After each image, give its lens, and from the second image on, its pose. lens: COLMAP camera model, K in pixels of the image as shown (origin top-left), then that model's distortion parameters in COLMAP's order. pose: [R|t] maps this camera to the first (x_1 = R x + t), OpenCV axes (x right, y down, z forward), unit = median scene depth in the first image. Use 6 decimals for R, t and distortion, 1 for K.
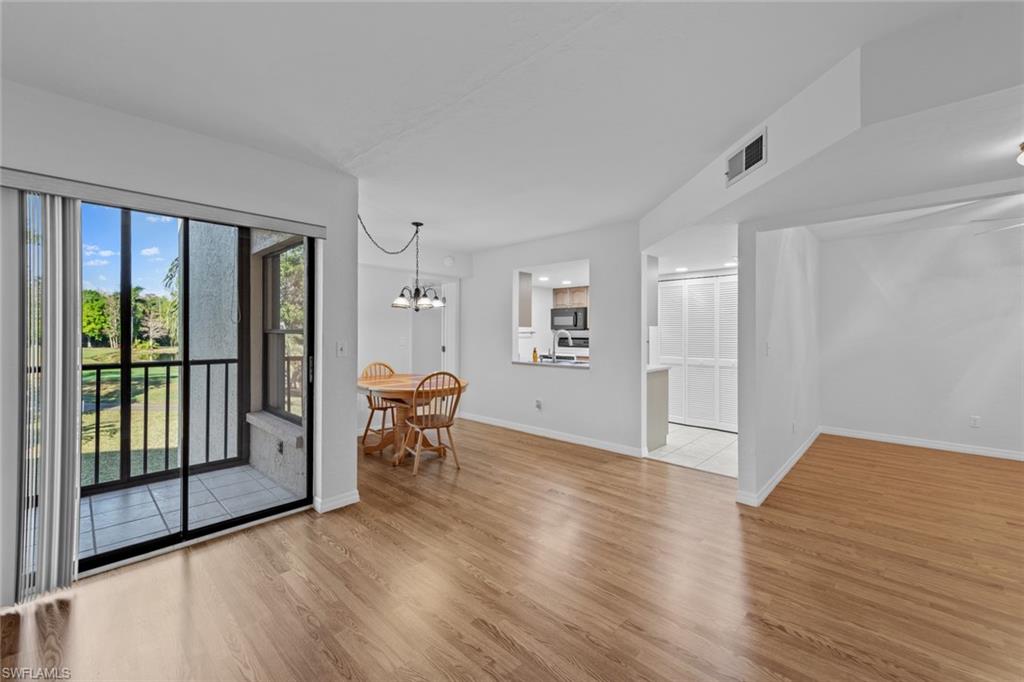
lens RADIAL K [[413.3, 0, 513.4], [0, 413.3, 330.1], [0, 0, 1]] dist [0.012725, -0.000368]
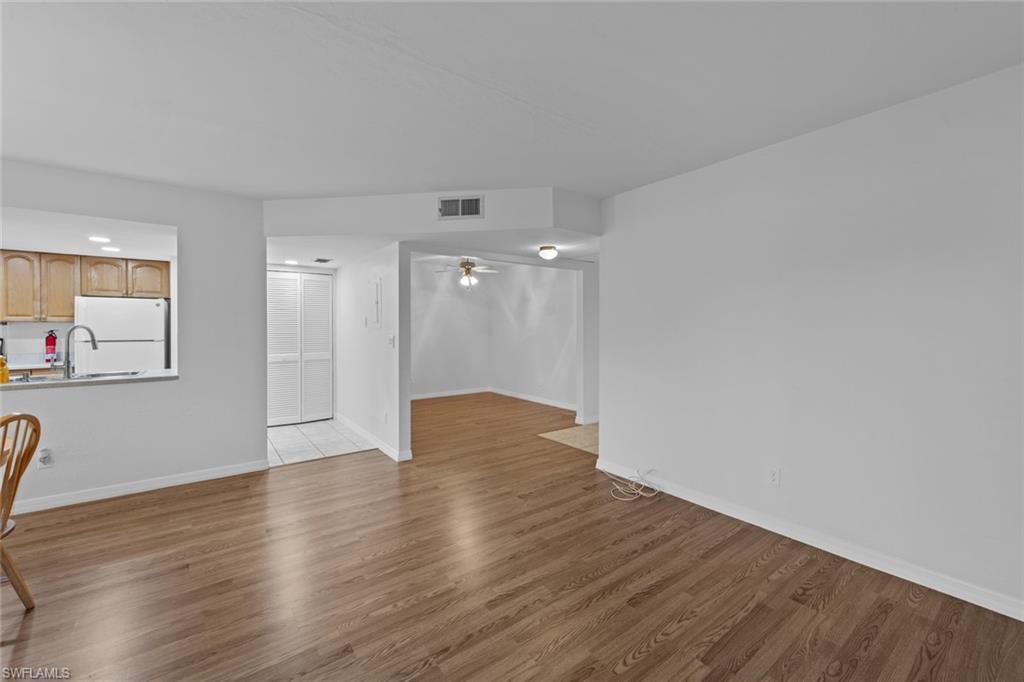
lens RADIAL K [[413.3, 0, 509.8], [0, 413.3, 331.1], [0, 0, 1]] dist [0.012725, -0.000368]
pose [[0.183648, -0.010724, 0.982934, -0.514104], [-0.002492, 0.999932, 0.011375, 0.001884], [-0.982989, -0.004539, 0.183609, 0.359906]]
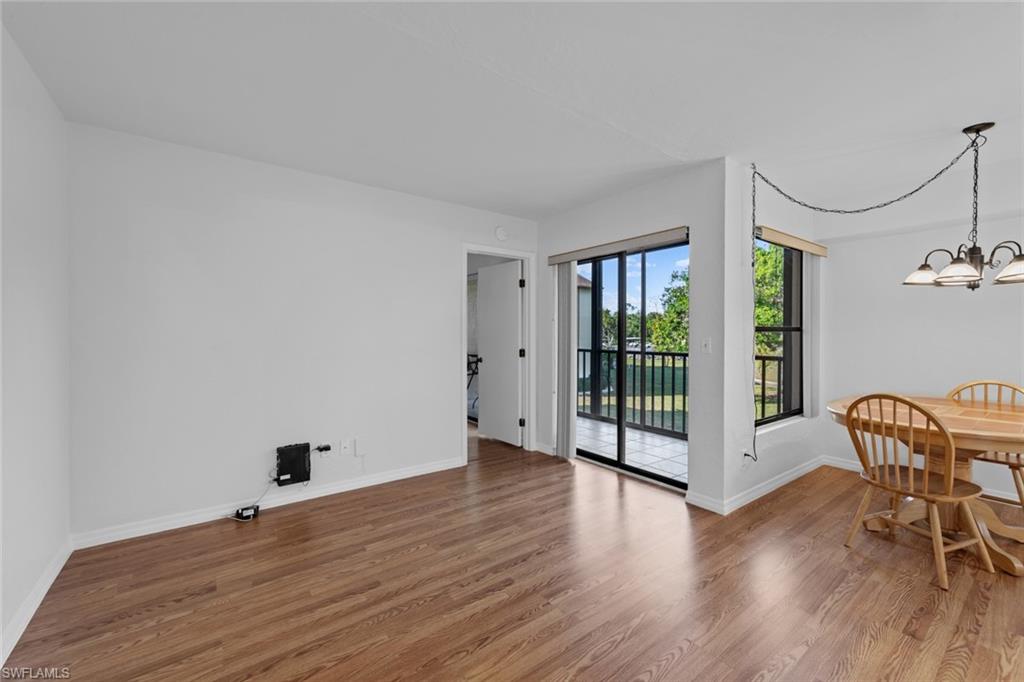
lens RADIAL K [[413.3, 0, 512.3], [0, 413.3, 337.8], [0, 0, 1]] dist [0.012725, -0.000368]
pose [[-0.175710, 0.002952, -0.984438, 0.478777], [0.002237, 0.999994, 0.002599, 0.018673], [0.984439, -0.001745, -0.175716, 0.567785]]
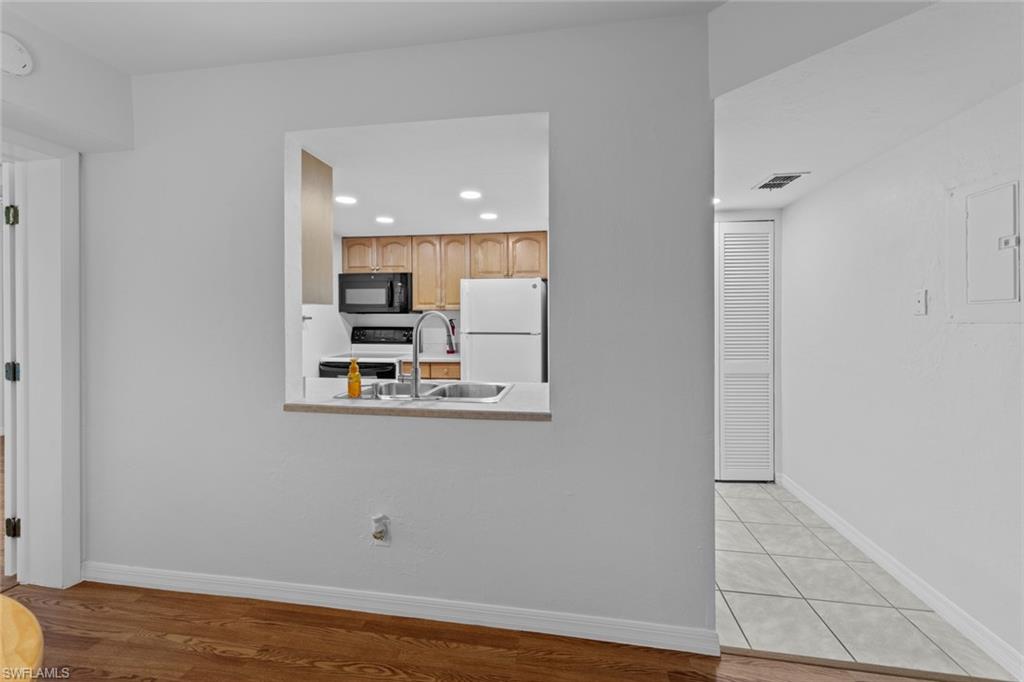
lens RADIAL K [[413.3, 0, 518.4], [0, 413.3, 312.9], [0, 0, 1]] dist [0.012725, -0.000368]
pose [[0.816820, 0.002339, 0.576887, -0.060232], [0.000787, 0.999986, -0.005169, 0.005049], [-0.576892, 0.004676, 0.816807, 0.870742]]
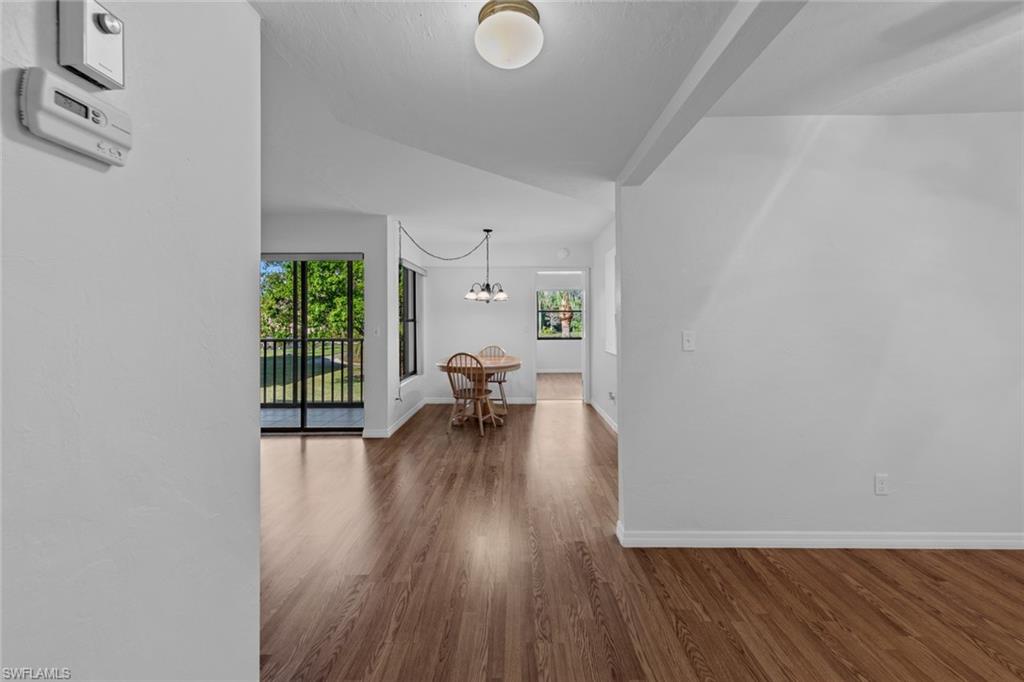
lens RADIAL K [[413.3, 0, 521.4], [0, 413.3, 320.5], [0, 0, 1]] dist [0.012725, -0.000368]
pose [[0.690969, -0.007834, -0.722842, 0.802458], [0.012886, 0.999916, 0.001480, 0.005811], [0.722769, -0.010337, 0.691012, 0.272705]]
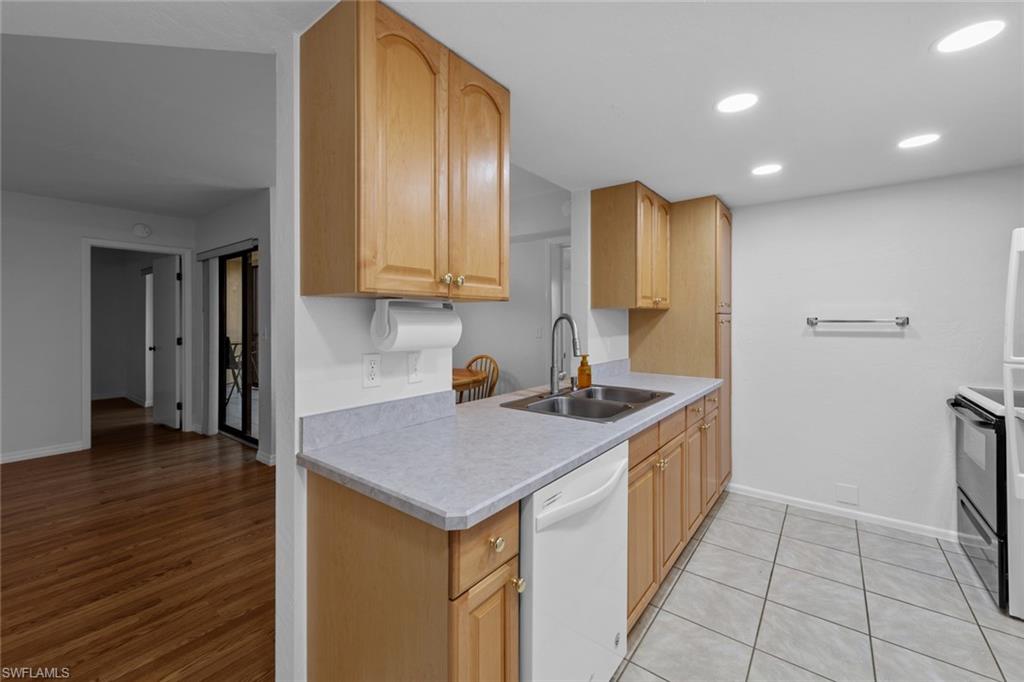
lens RADIAL K [[413.3, 0, 507.2], [0, 413.3, 323.2], [0, 0, 1]] dist [0.012725, -0.000368]
pose [[0.101421, -0.002782, -0.994840, 0.685030], [0.001023, 0.999996, -0.002692, 0.014113], [0.994843, -0.000745, 0.101424, 1.241635]]
